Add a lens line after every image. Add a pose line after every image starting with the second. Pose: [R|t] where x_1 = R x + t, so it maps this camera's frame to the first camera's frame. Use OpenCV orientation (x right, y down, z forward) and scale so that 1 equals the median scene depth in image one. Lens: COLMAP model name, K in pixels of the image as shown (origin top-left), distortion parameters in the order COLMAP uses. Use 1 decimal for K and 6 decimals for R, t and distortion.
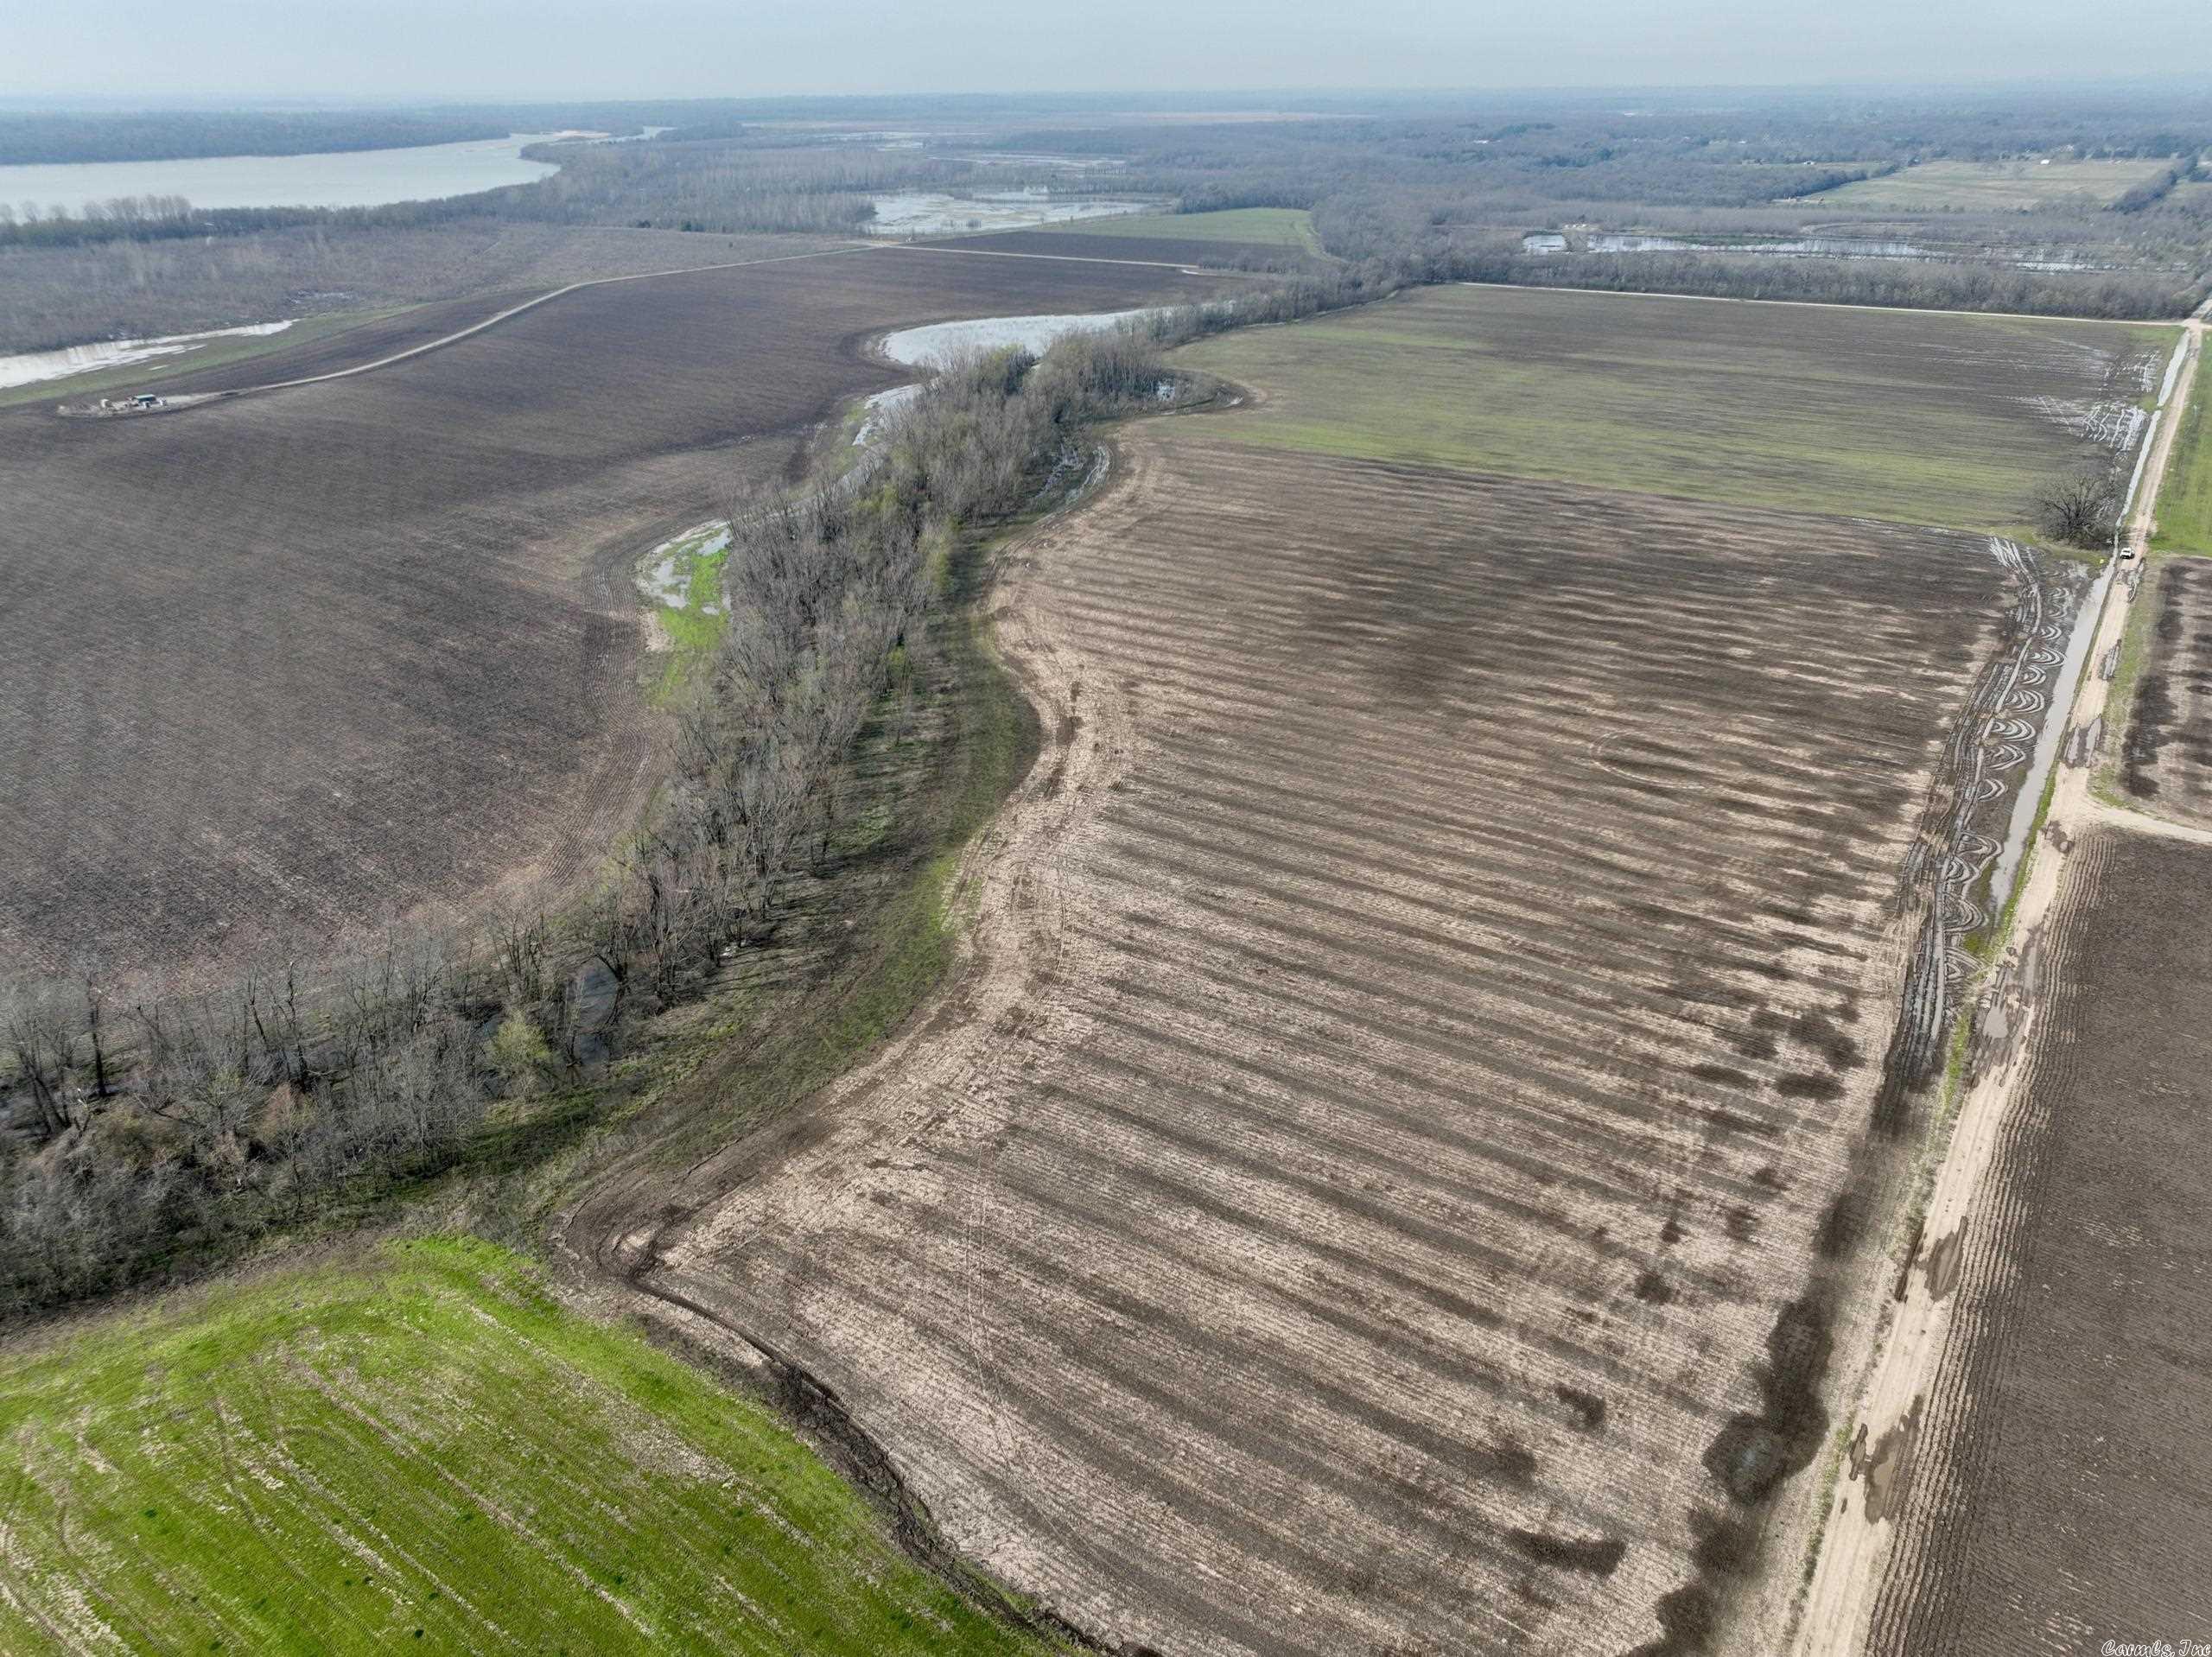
lens RADIAL K [[1580.1, 0, 1102.2], [0, 1580.1, 831.3], [0, 0, 1]] dist [0.002200, 0.011738]
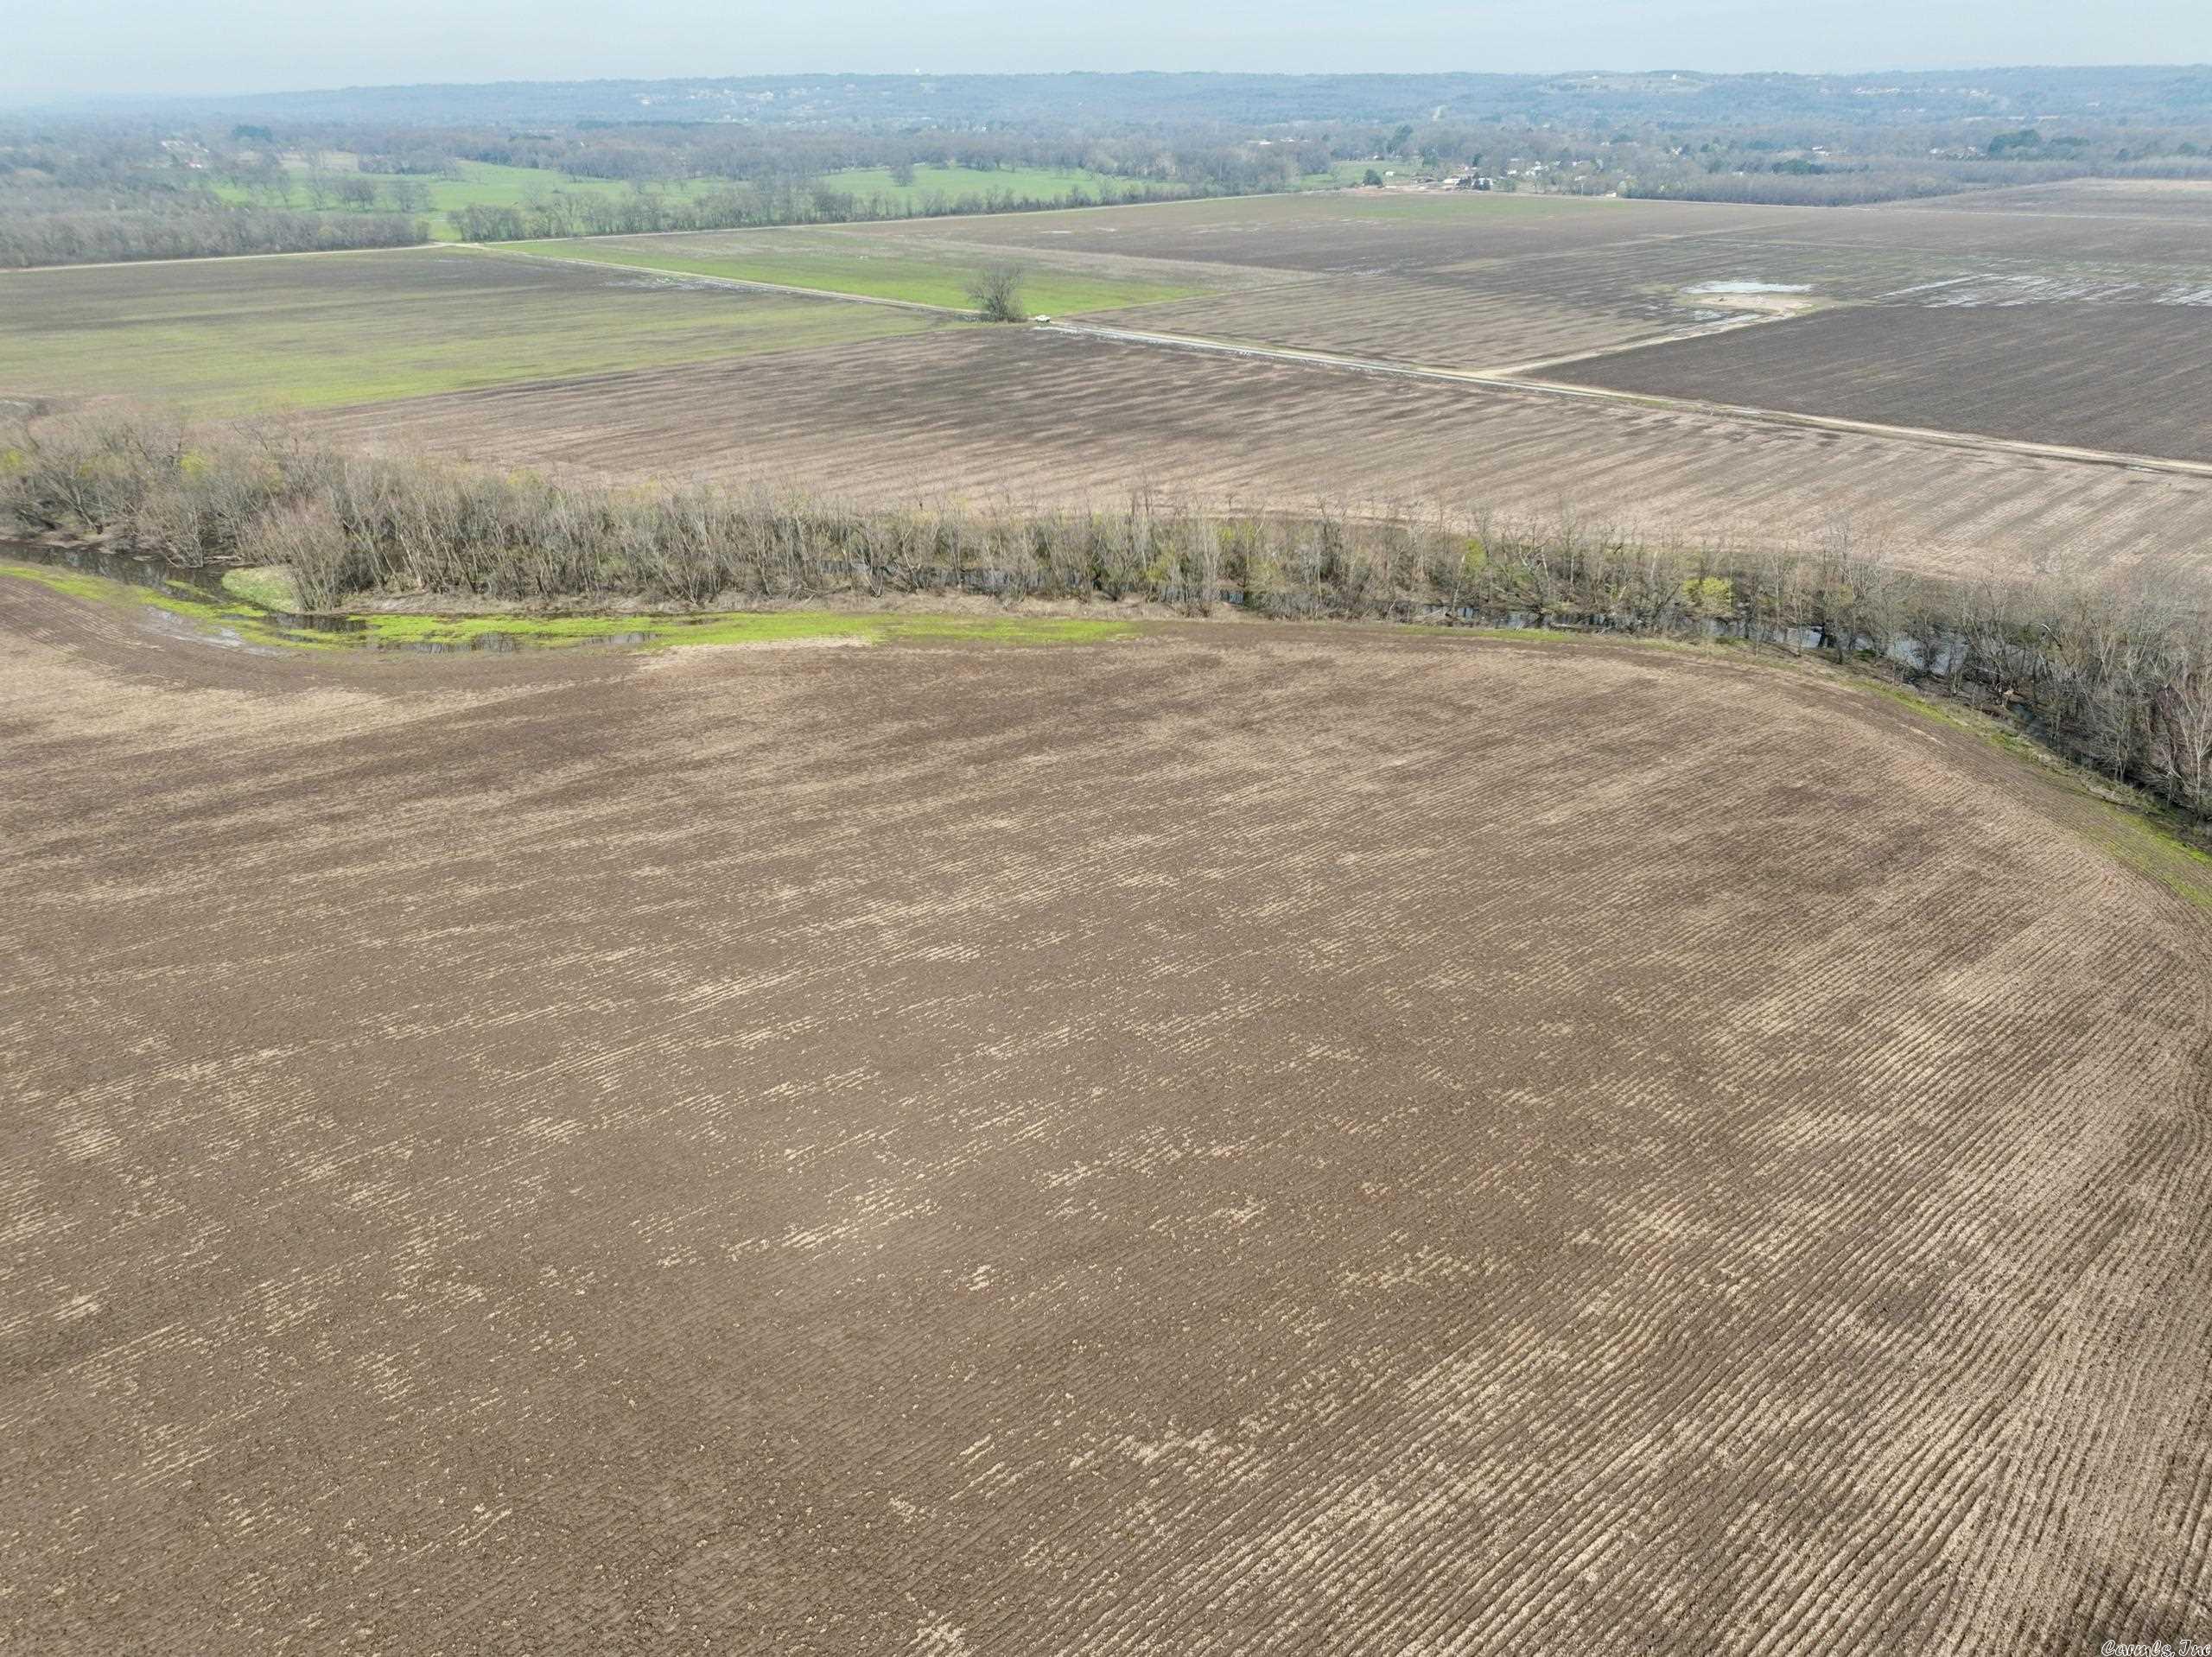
lens RADIAL K [[1580.1, 0, 1101.6], [0, 1580.1, 830.4], [0, 0, 1]] dist [0.002200, 0.011738]
pose [[0.193558, -0.405989, 0.893145, -0.825936], [0.422596, 0.856080, 0.297557, -0.187360], [-0.885408, 0.319845, 0.337271, 0.649708]]
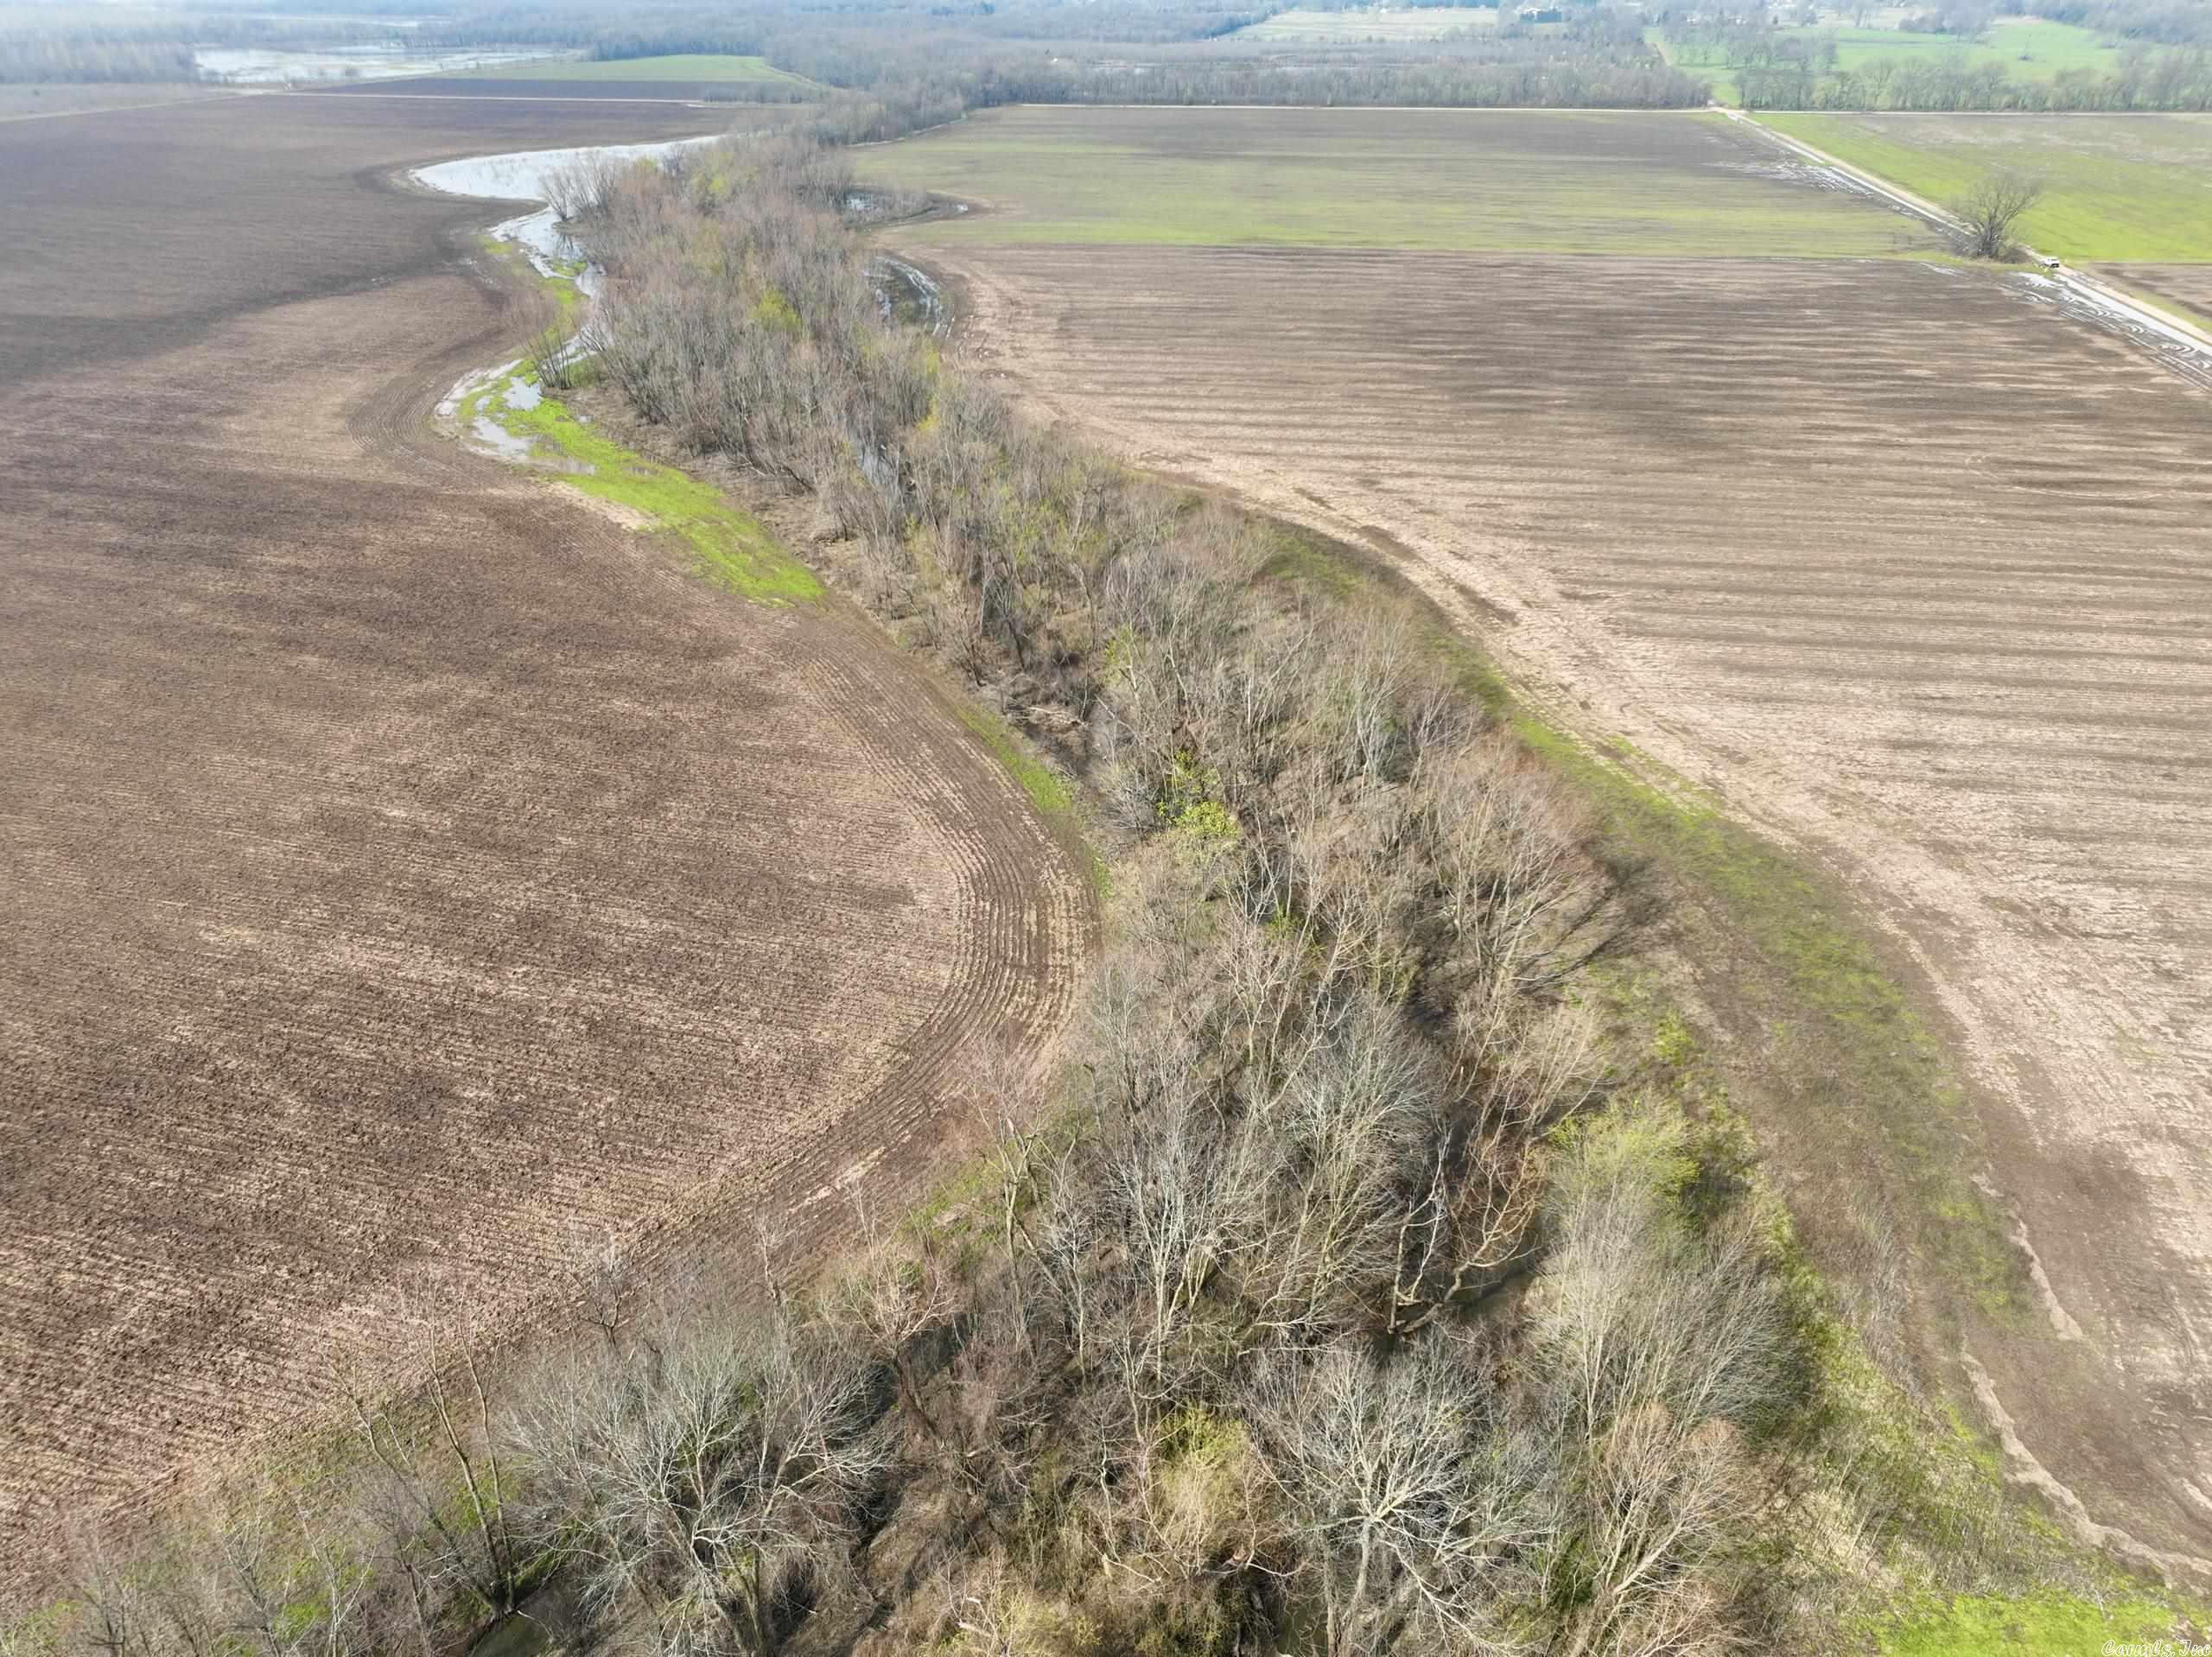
lens RADIAL K [[1580.1, 0, 1117.3], [0, 1580.1, 828.5], [0, 0, 1]] dist [0.002200, 0.011738]
pose [[0.912273, -0.193092, 0.361210, -0.331880], [0.172751, 0.981016, 0.088121, -0.017026], [-0.371369, -0.017991, 0.928311, 0.307296]]
